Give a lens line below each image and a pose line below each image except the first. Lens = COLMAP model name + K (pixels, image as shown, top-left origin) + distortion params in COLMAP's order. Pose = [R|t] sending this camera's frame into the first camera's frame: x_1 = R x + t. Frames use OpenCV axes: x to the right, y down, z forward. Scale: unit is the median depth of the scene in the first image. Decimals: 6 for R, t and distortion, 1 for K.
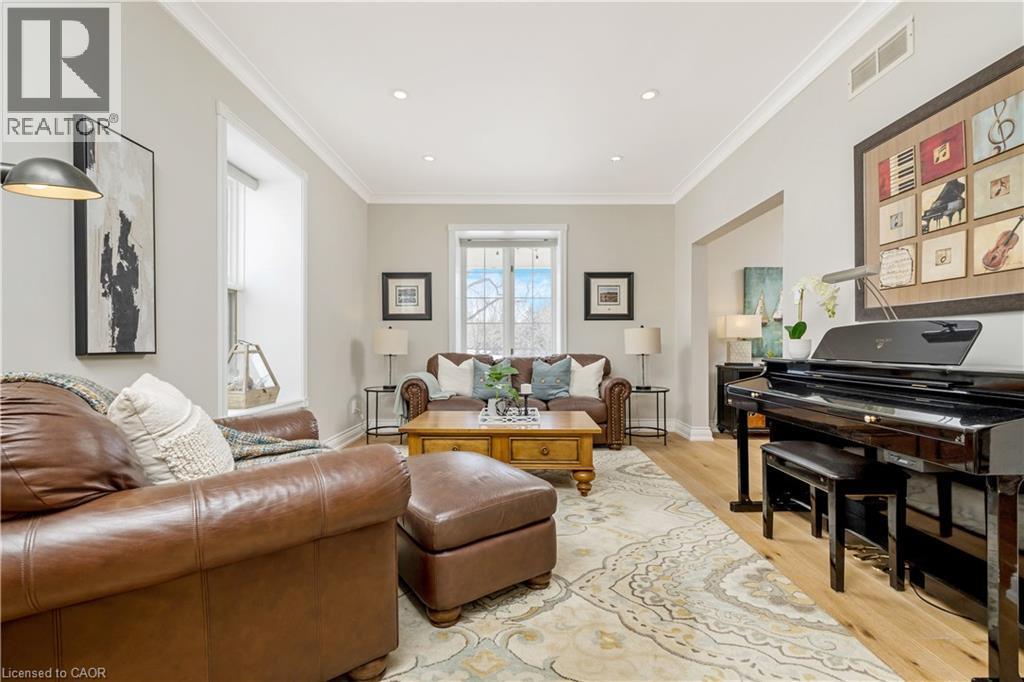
lens RADIAL K [[426.9, 0, 514.6], [0, 426.9, 348.2], [0, 0, 1]] dist [-0.004058, -0.000593]
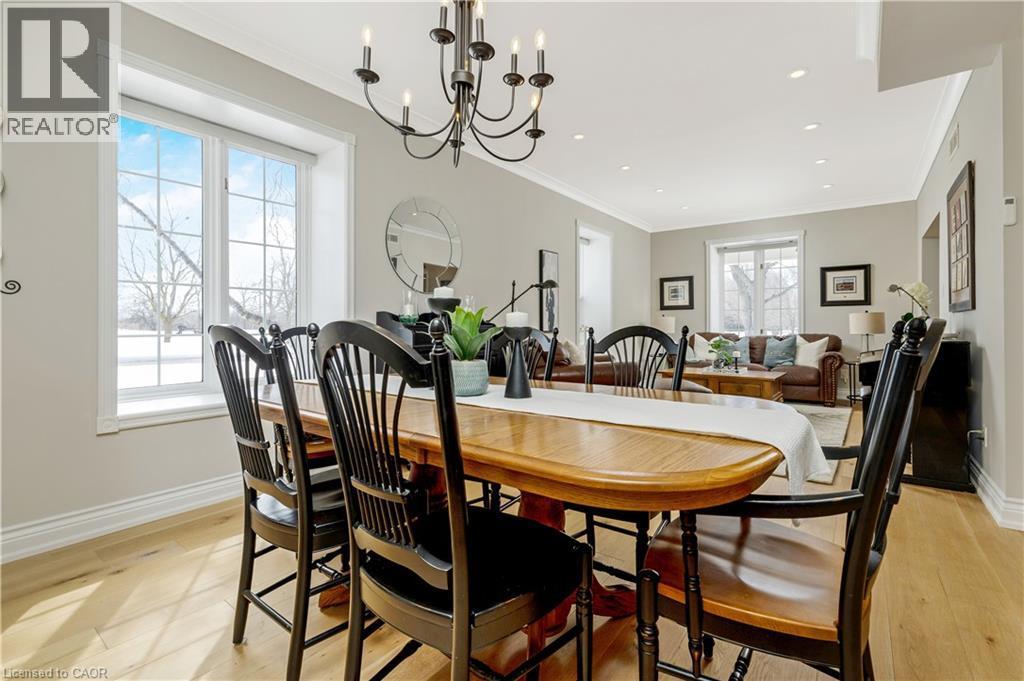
lens RADIAL K [[472.6, 0, 512.6], [0, 472.6, 336.2], [0, 0, 1]] dist [0.000346, 0.000006]
pose [[0.782668, 0.011510, -0.622332, 0.325904], [-0.001631, 0.999864, 0.016441, -0.000814], [0.622437, -0.011853, 0.782580, -0.632834]]
